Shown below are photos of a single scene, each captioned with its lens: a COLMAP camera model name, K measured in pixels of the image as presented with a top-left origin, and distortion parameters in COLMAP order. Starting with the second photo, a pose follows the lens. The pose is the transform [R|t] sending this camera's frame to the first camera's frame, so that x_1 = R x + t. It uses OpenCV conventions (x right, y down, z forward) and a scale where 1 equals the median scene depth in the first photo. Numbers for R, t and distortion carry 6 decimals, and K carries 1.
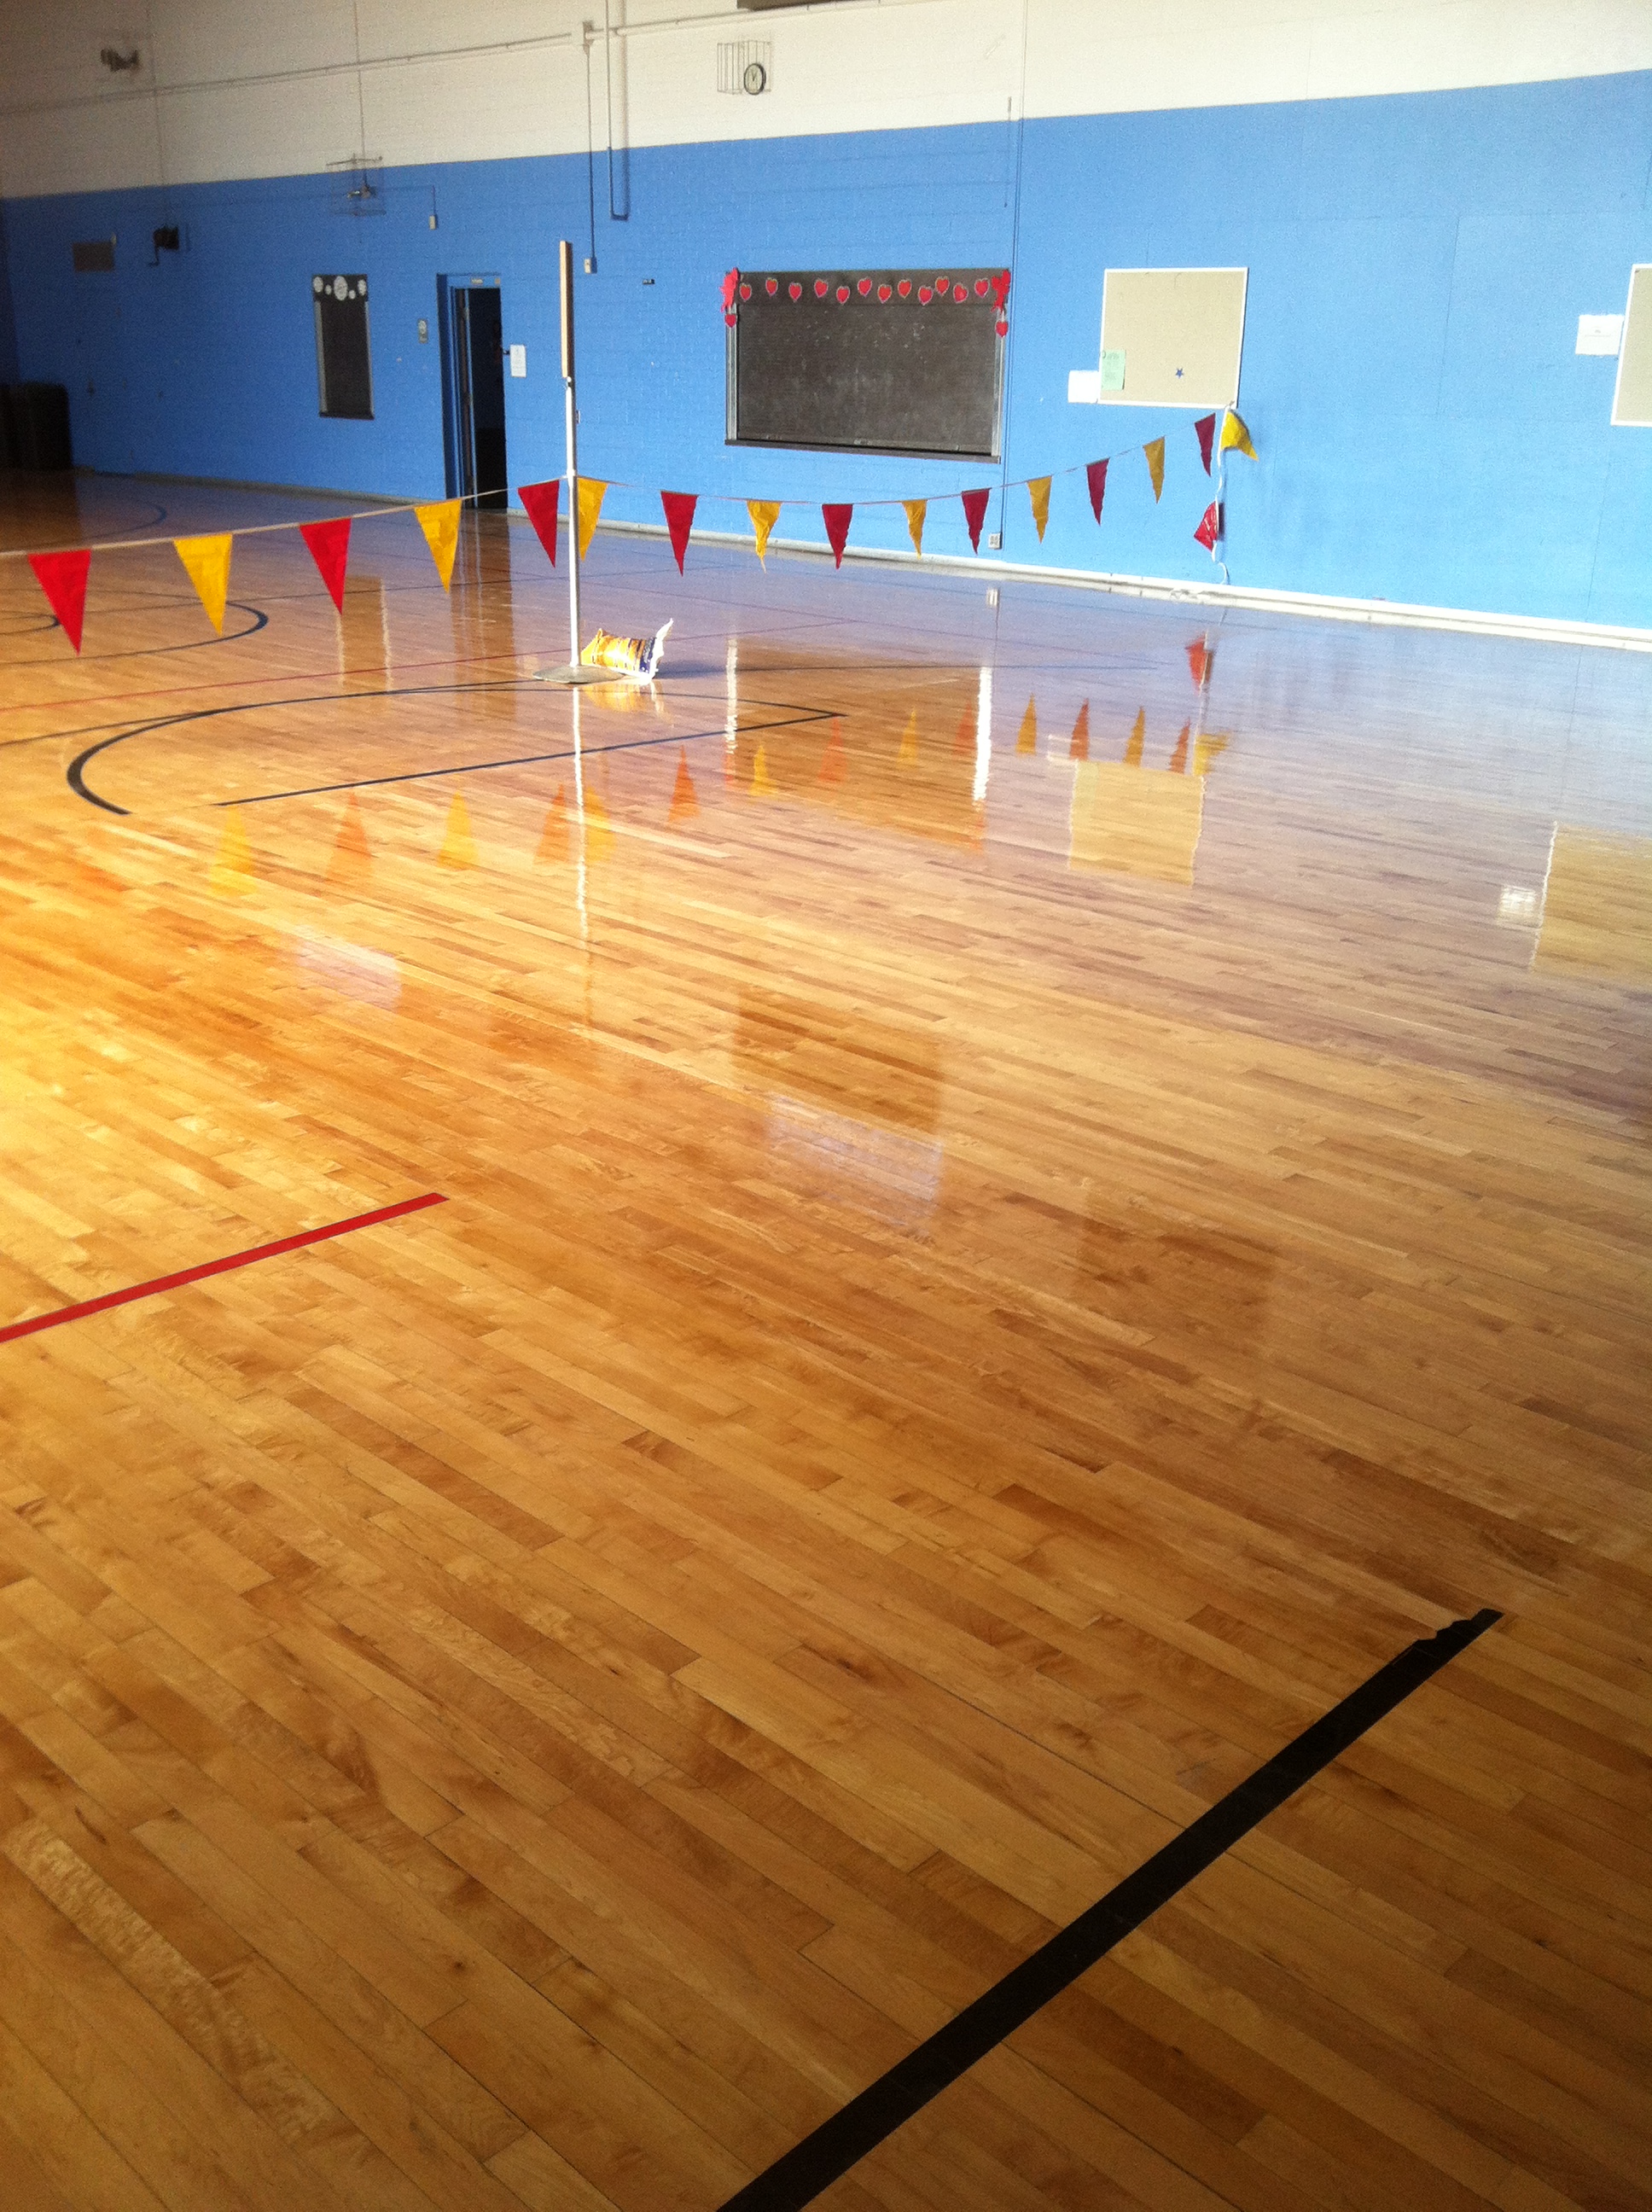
lens RADIAL K [[2096.9, 0, 825.2], [0, 2096.9, 1104.5], [0, 0, 1]] dist [-0.005969, 0.000000]
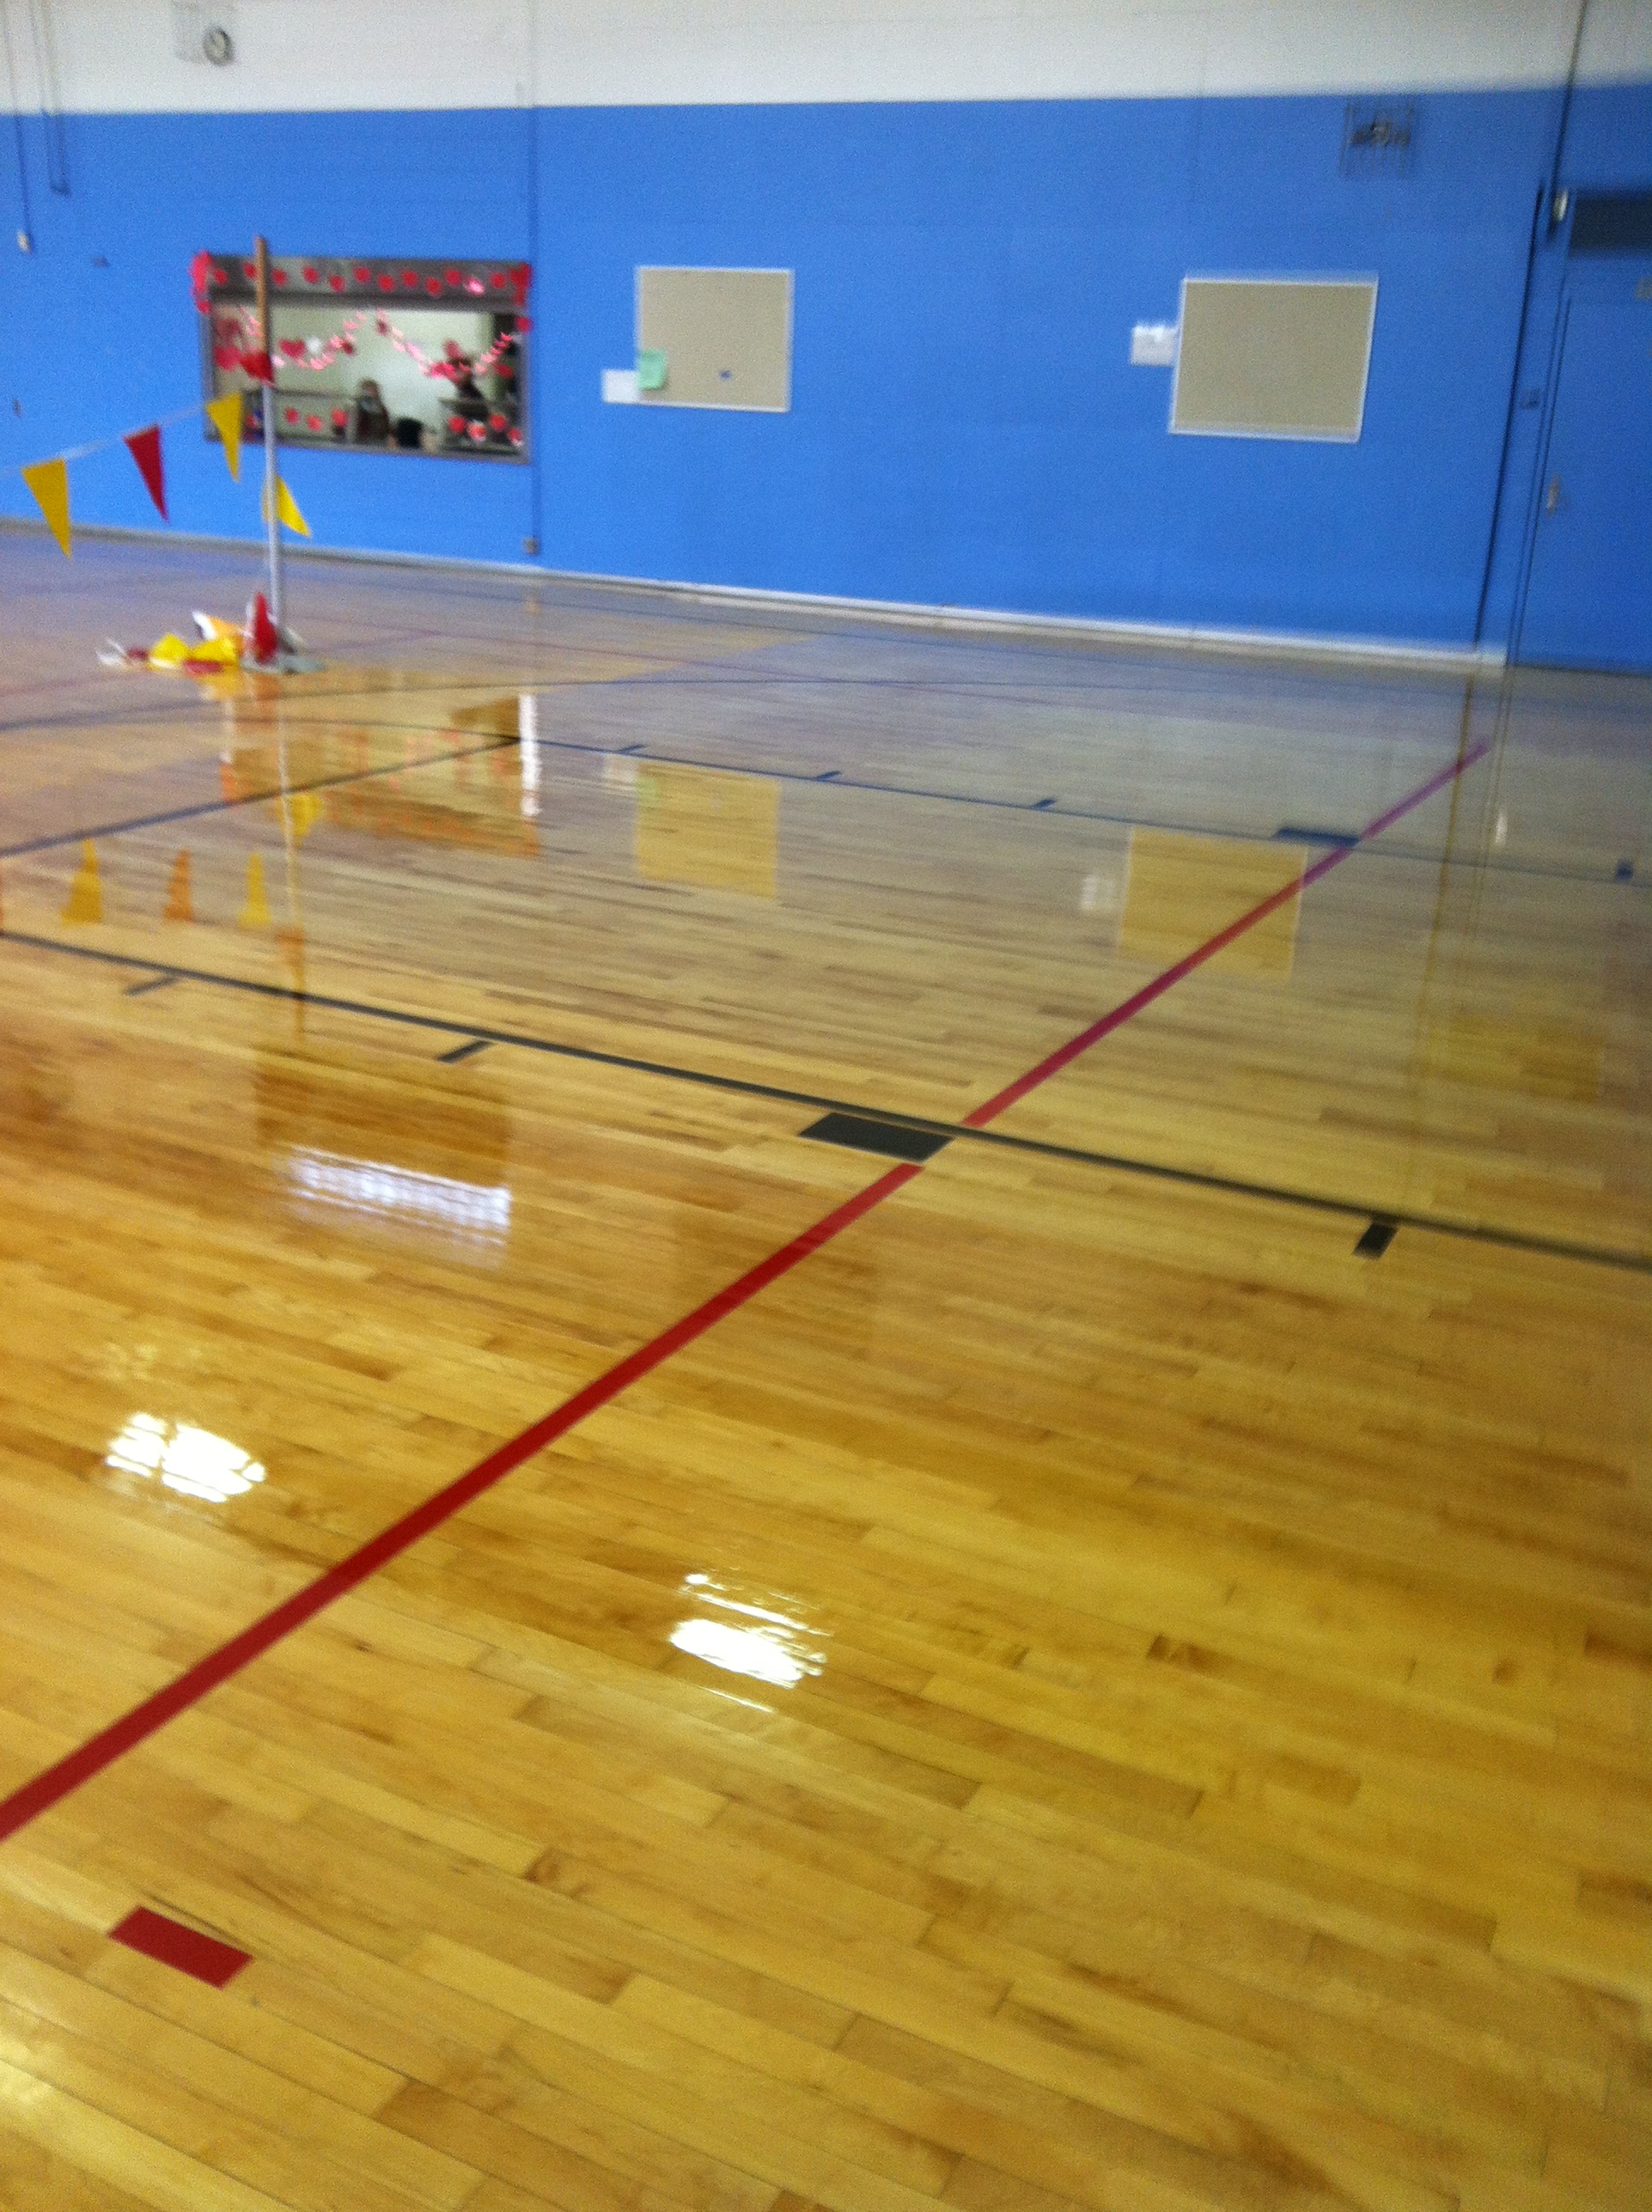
lens RADIAL K [[2096.9, 0, 828.2], [0, 2096.9, 1099.9], [0, 0, 1]] dist [-0.005969, 0.000000]
pose [[0.952509, -0.080630, 0.293642, -0.204931], [0.080320, 0.996683, 0.013136, -0.038192], [-0.293727, 0.011073, 0.955825, 0.099641]]
